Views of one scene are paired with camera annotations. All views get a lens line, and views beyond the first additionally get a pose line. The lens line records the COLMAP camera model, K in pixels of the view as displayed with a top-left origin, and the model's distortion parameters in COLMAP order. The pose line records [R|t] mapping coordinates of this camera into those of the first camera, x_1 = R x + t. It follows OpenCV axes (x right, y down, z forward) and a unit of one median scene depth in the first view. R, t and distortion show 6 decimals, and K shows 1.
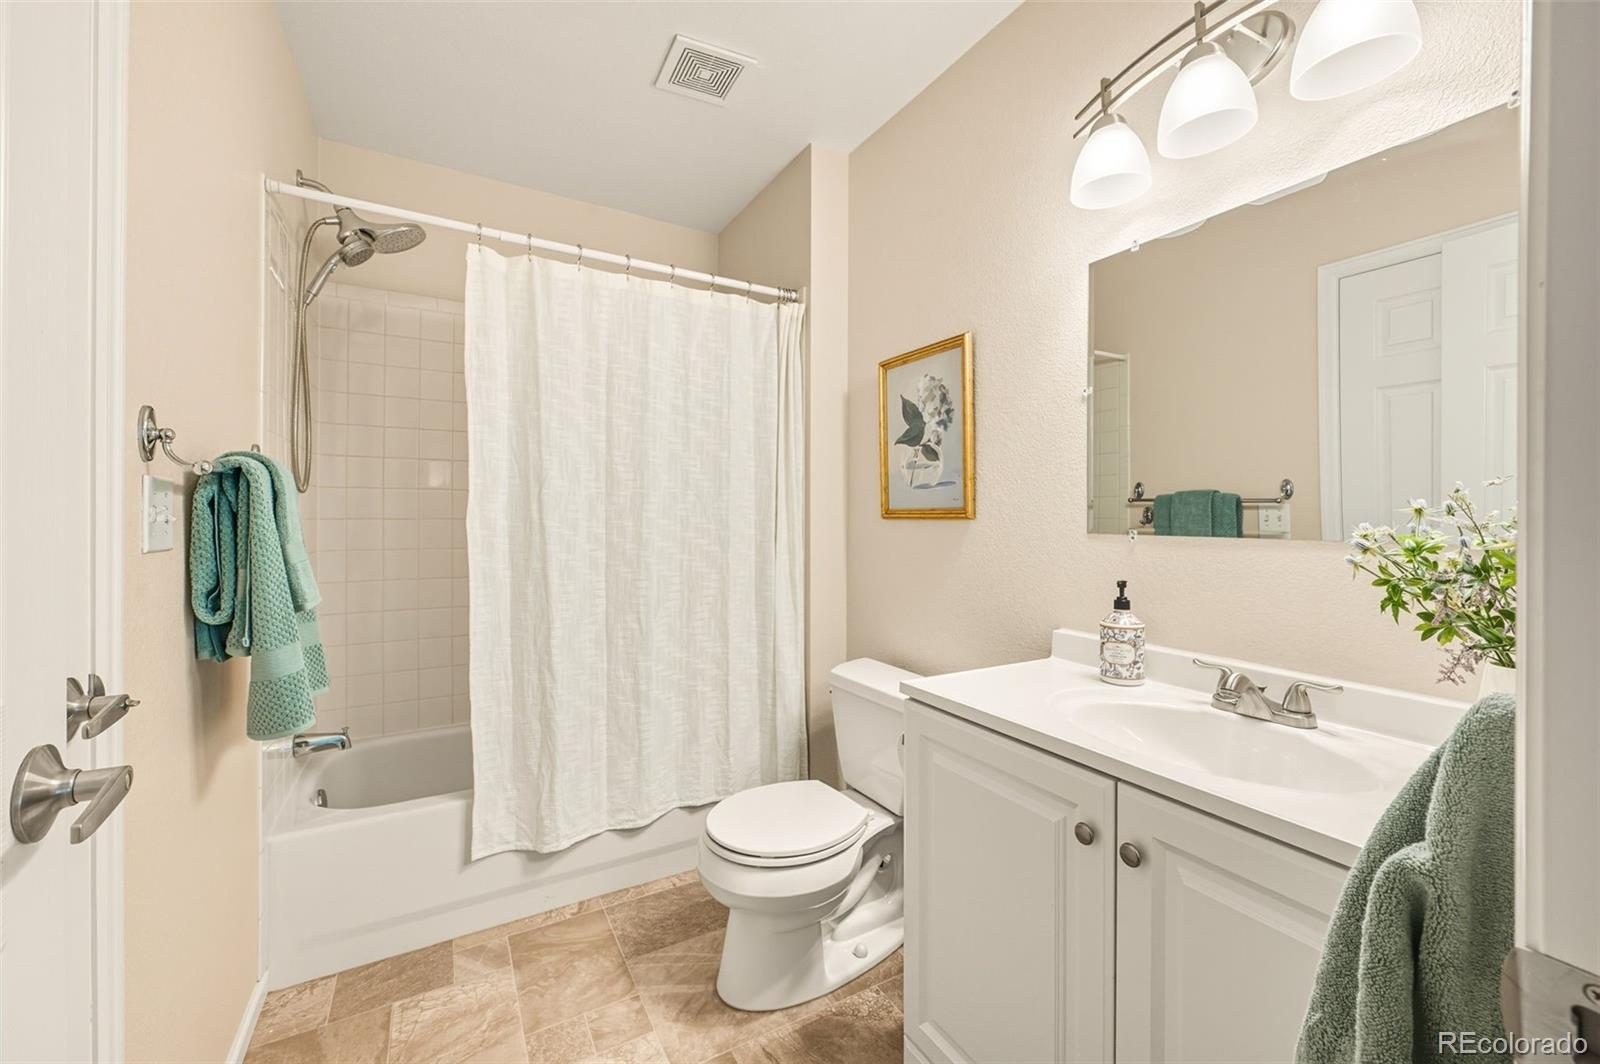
lens RADIAL K [[648.6, 0, 797.4], [0, 648.6, 526.8], [0, 0, 1]] dist [-0.003589, -0.000256]
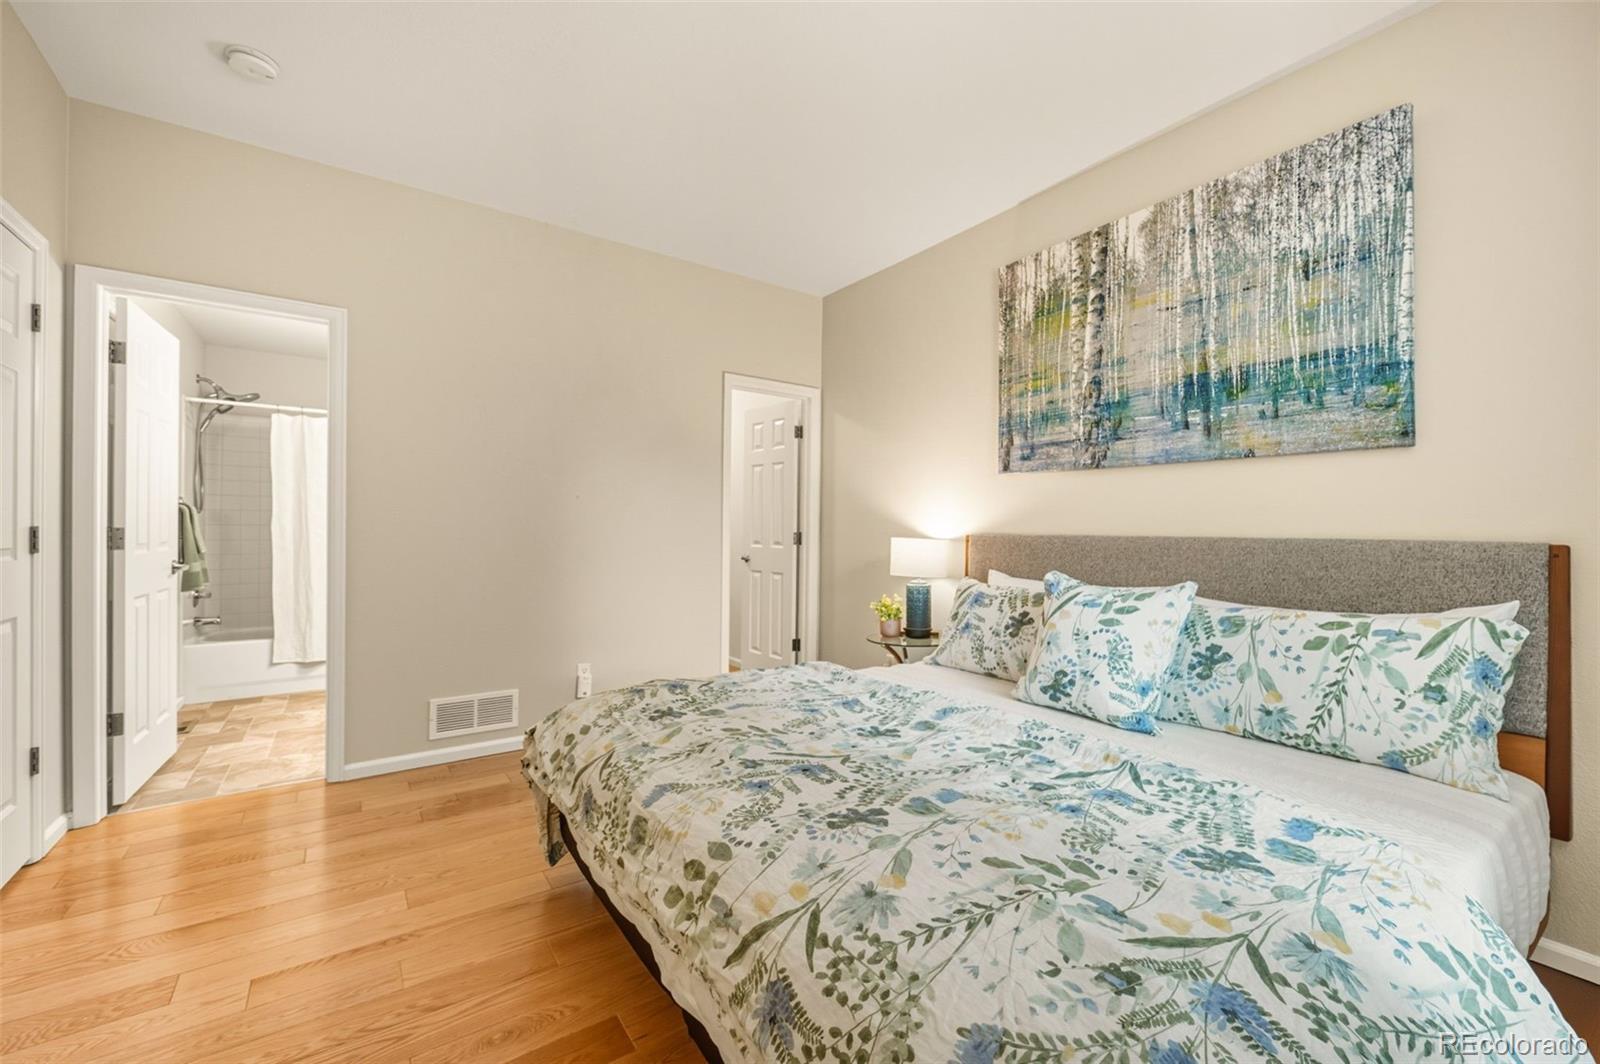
lens RADIAL K [[648.6, 0, 805.2], [0, 648.6, 532.0], [0, 0, 1]] dist [-0.003589, -0.000256]
pose [[0.994061, 0.005726, 0.108669, 1.193839], [-0.005609, 0.999983, -0.001382, 0.009021], [-0.108675, 0.000764, 0.994077, -1.605564]]
